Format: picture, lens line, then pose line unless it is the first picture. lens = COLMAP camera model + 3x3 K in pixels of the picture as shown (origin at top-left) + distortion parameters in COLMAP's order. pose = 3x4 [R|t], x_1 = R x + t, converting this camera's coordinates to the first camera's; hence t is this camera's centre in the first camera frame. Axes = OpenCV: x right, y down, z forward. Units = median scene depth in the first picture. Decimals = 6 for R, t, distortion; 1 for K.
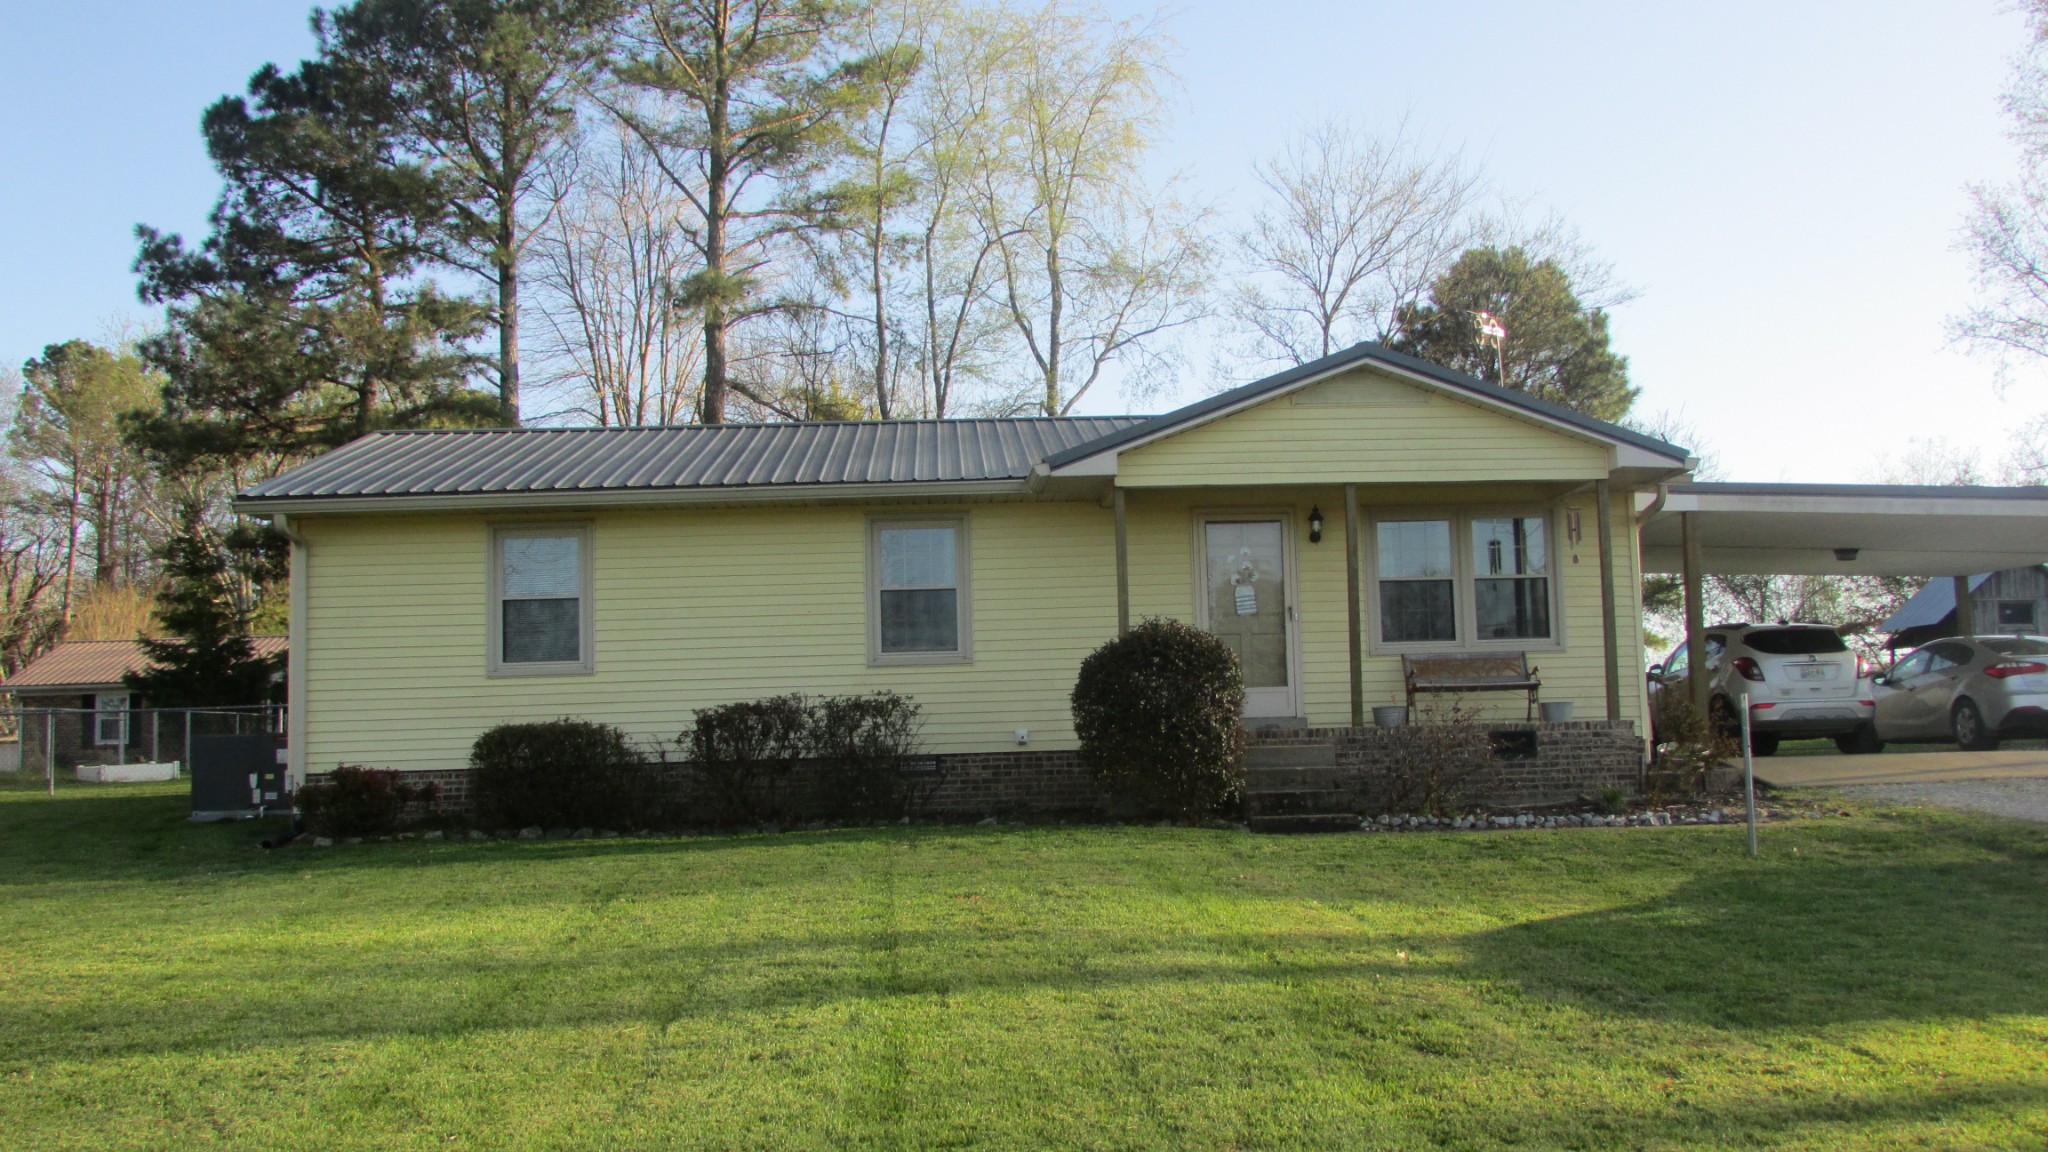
lens RADIAL K [[1952.8, 0, 1019.2], [0, 1952.8, 684.9], [0, 0, 1]] dist [-0.047271, 0.006437]
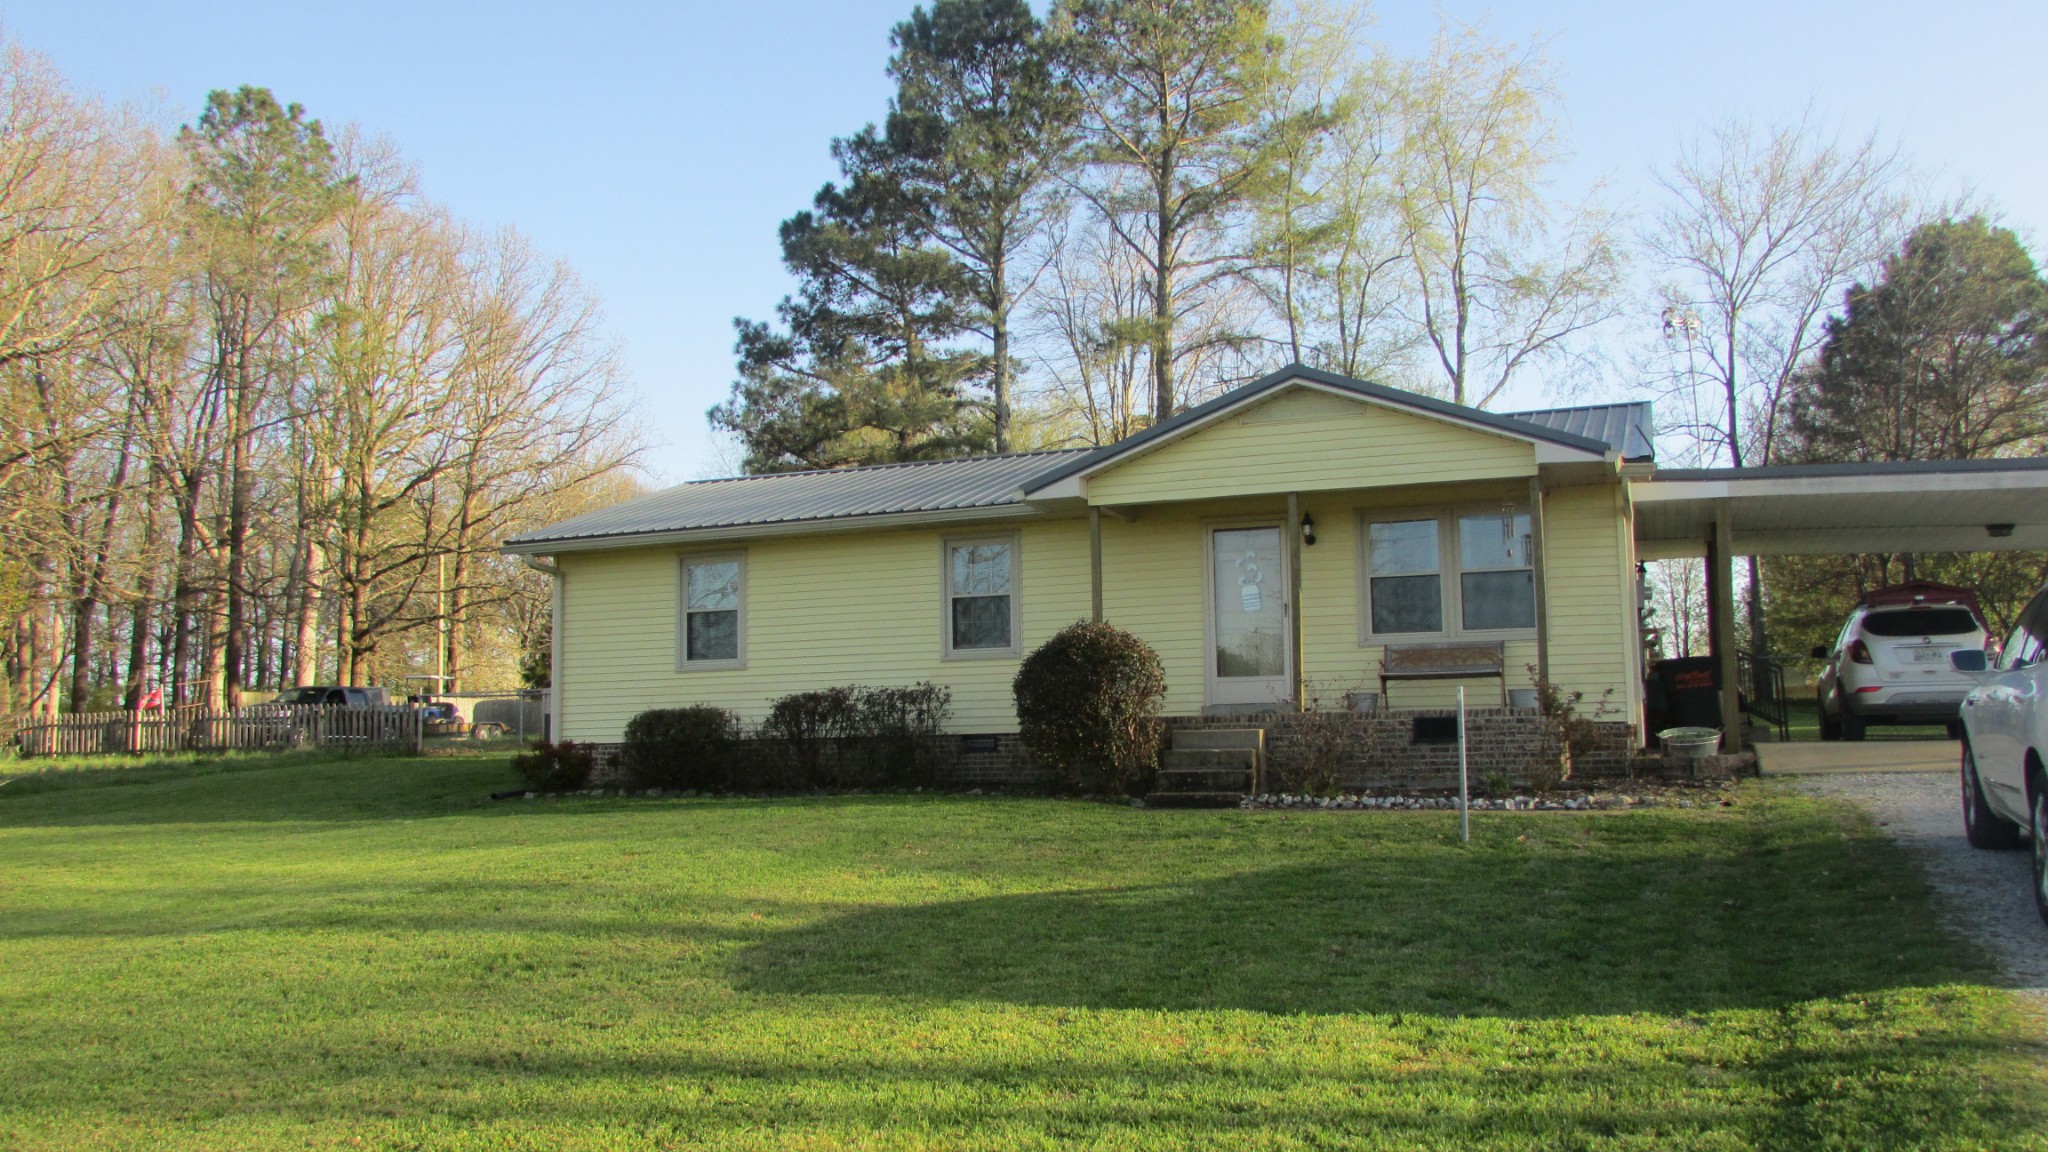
lens RADIAL K [[1703.1, 0, 1017.5], [0, 1703.1, 645.9], [0, 0, 1]] dist [-0.045542, 0.003908]
pose [[0.915237, -0.012565, -0.402720, 0.358741], [0.010258, 0.999916, -0.007885, -0.009106], [0.402785, 0.003085, 0.915289, 0.044360]]
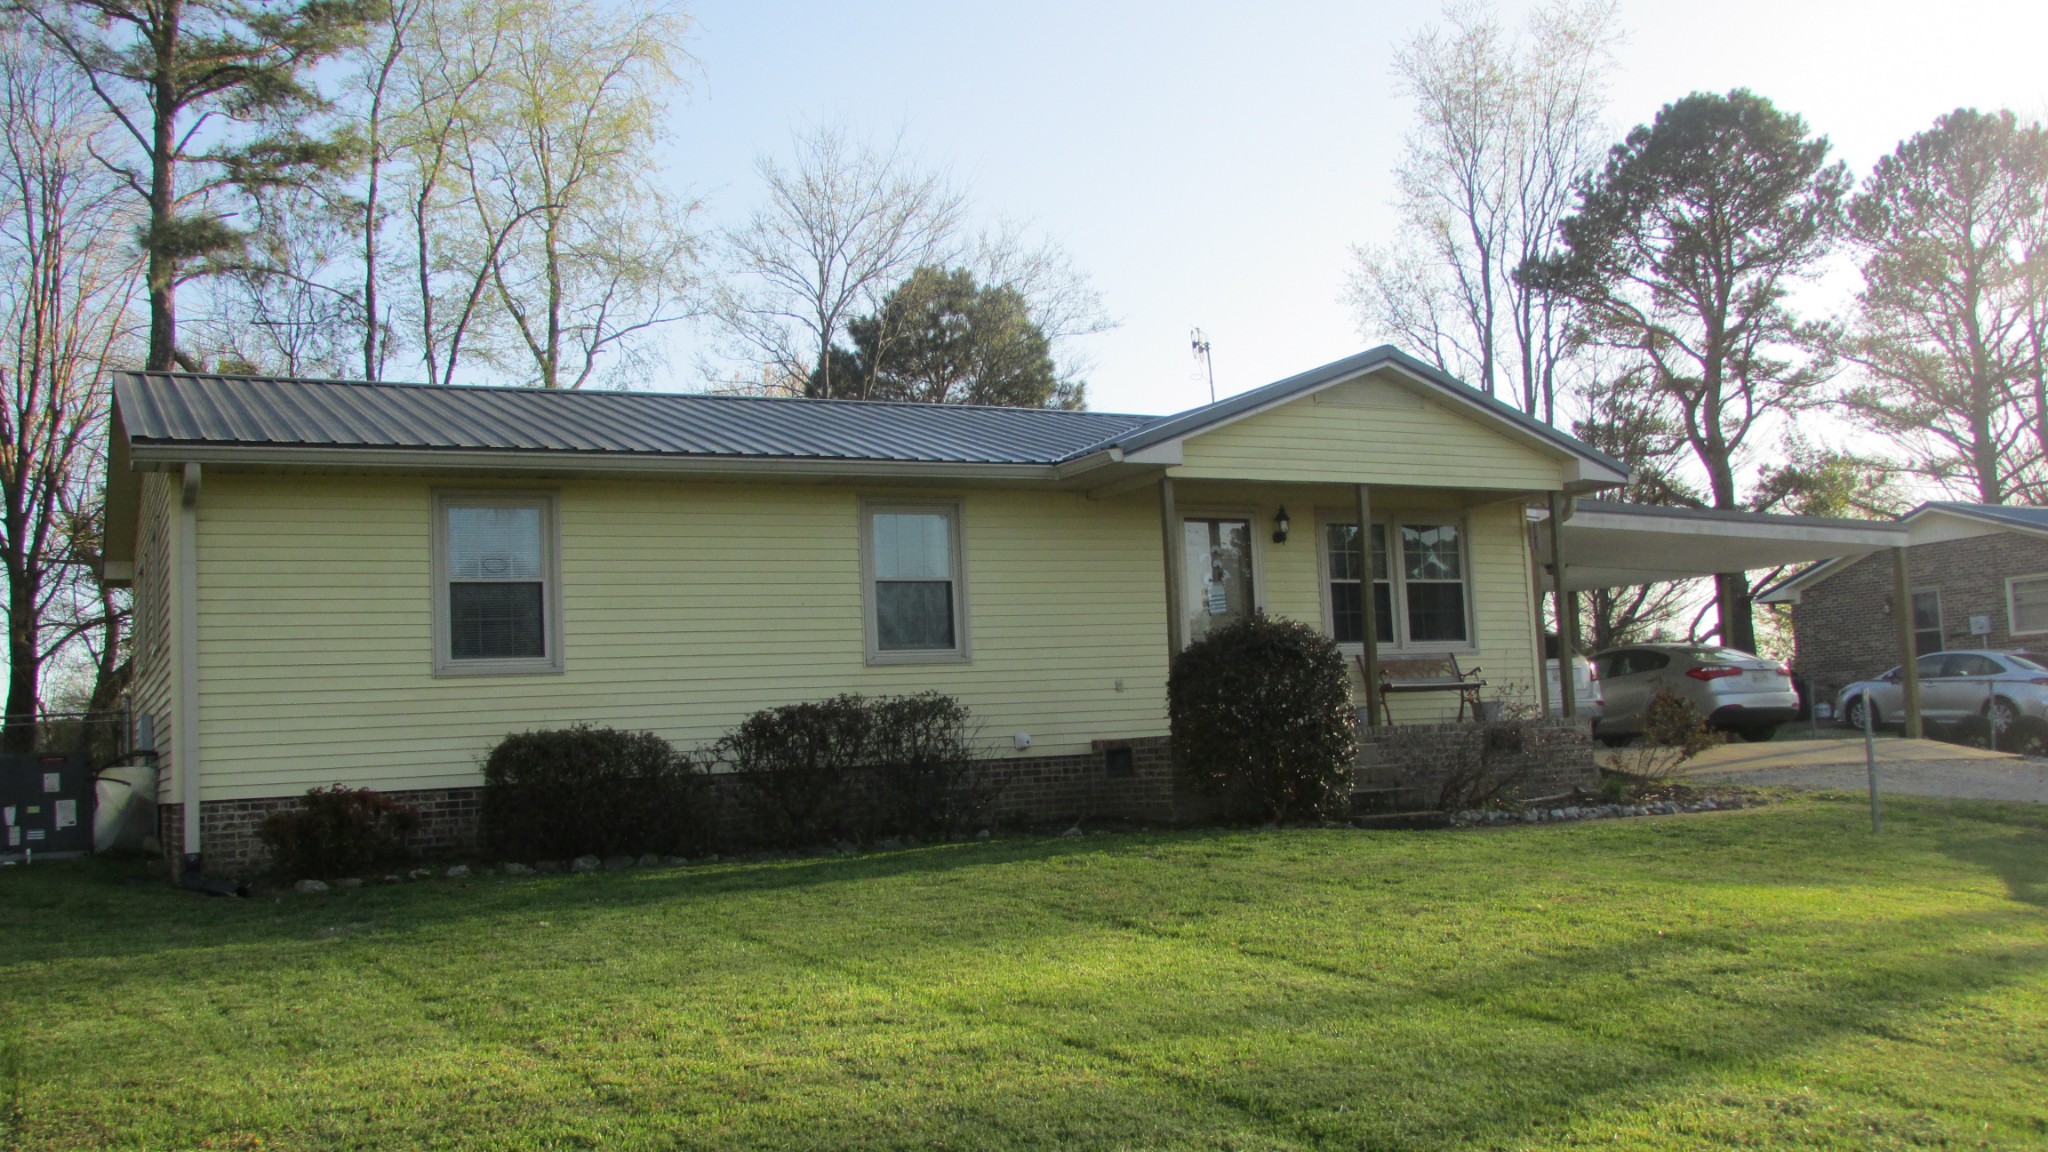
lens RADIAL K [[1960.0, 0, 1027.2], [0, 1960.0, 658.7], [0, 0, 1]] dist [-0.050654, 0.014778]
pose [[0.903784, 0.004902, 0.427962, -0.361309], [0.005910, 0.999696, -0.023932, 0.008634], [-0.427949, 0.024159, 0.903480, 0.141749]]
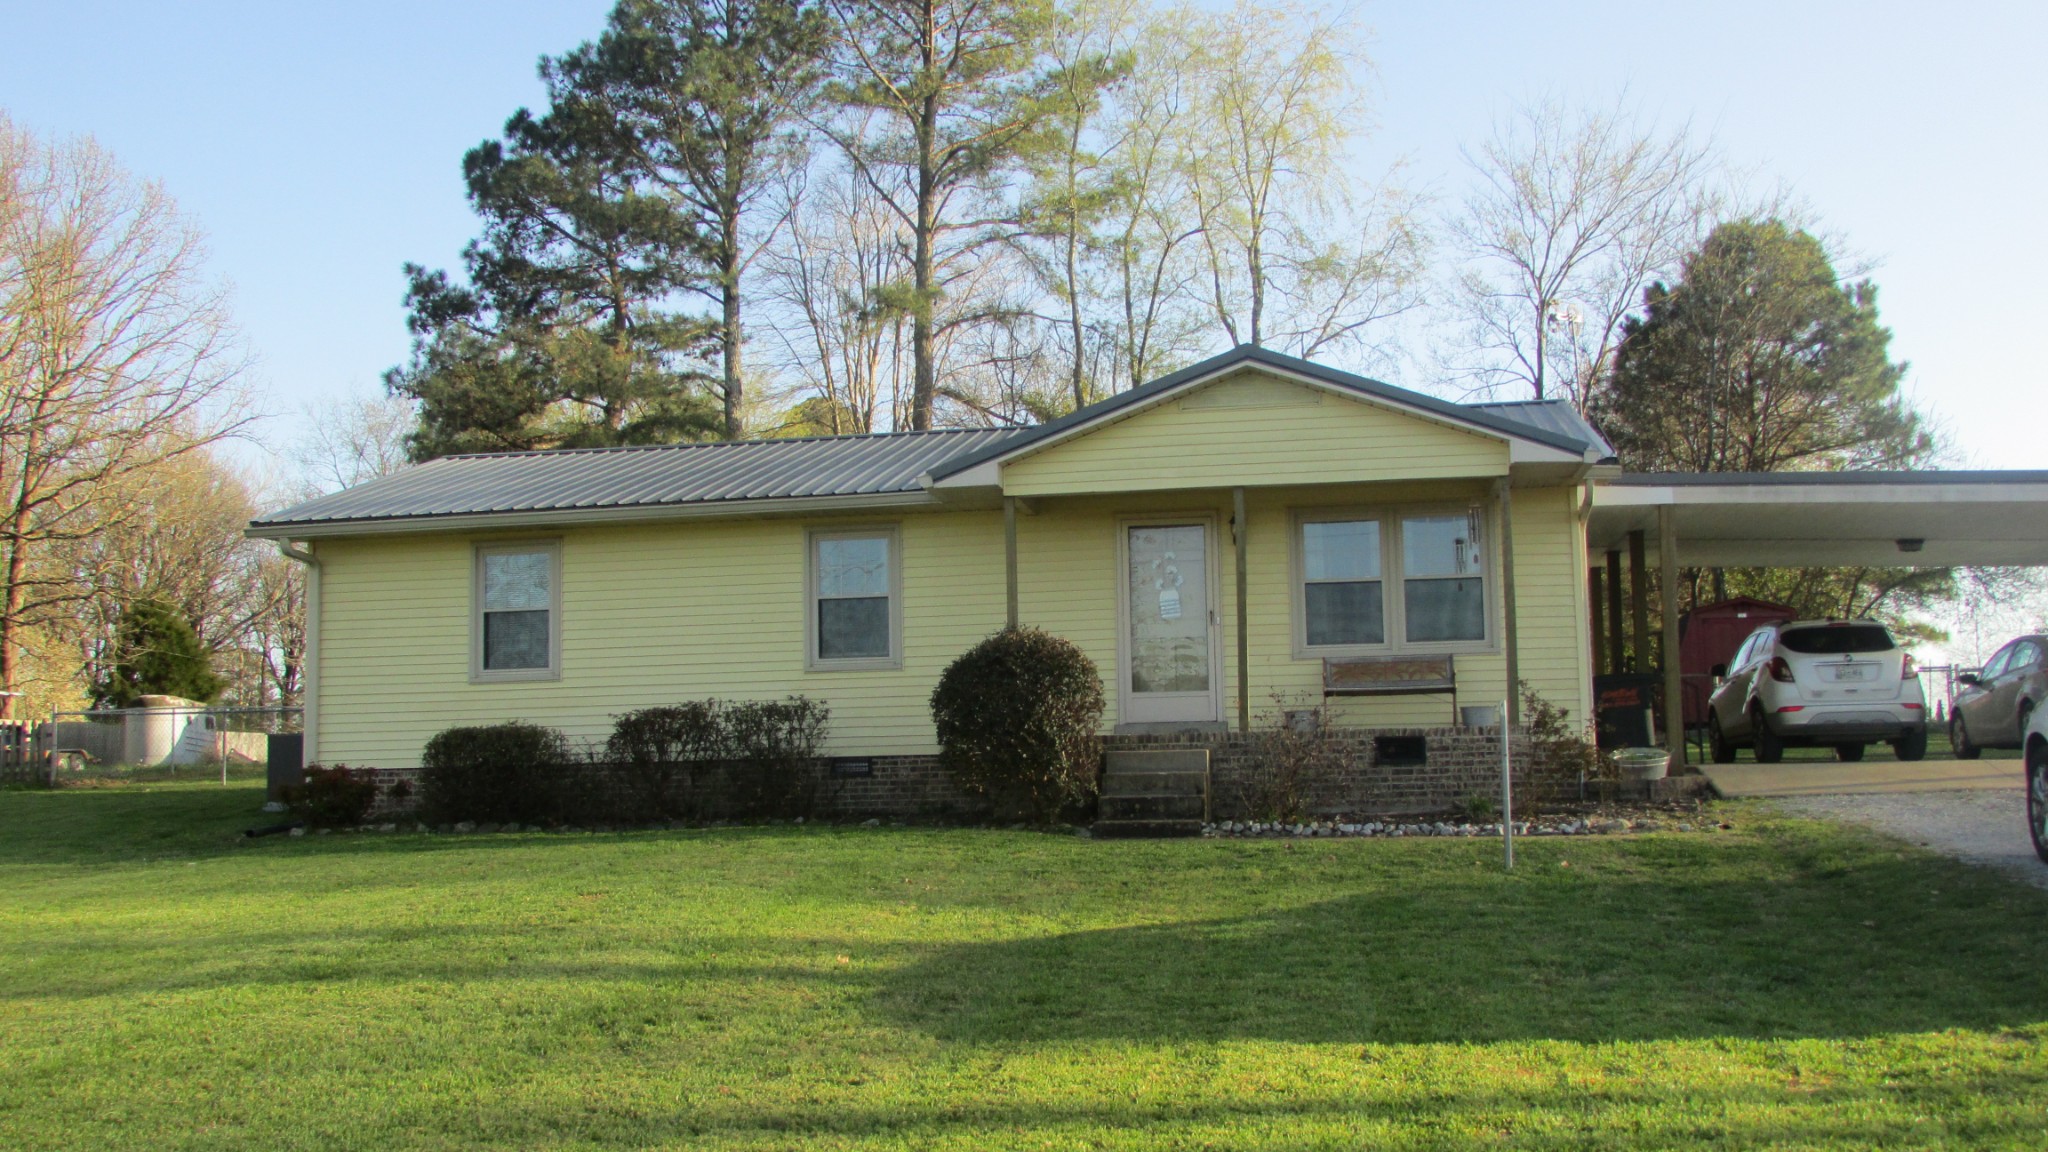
lens RADIAL K [[1960.0, 0, 1027.2], [0, 1960.0, 658.7], [0, 0, 1]] dist [-0.050654, 0.014778]
pose [[0.977137, -0.005022, -0.212550, 0.239360], [0.003020, 0.999948, -0.009744, -0.005469], [0.212588, 0.008879, 0.977102, -0.001289]]
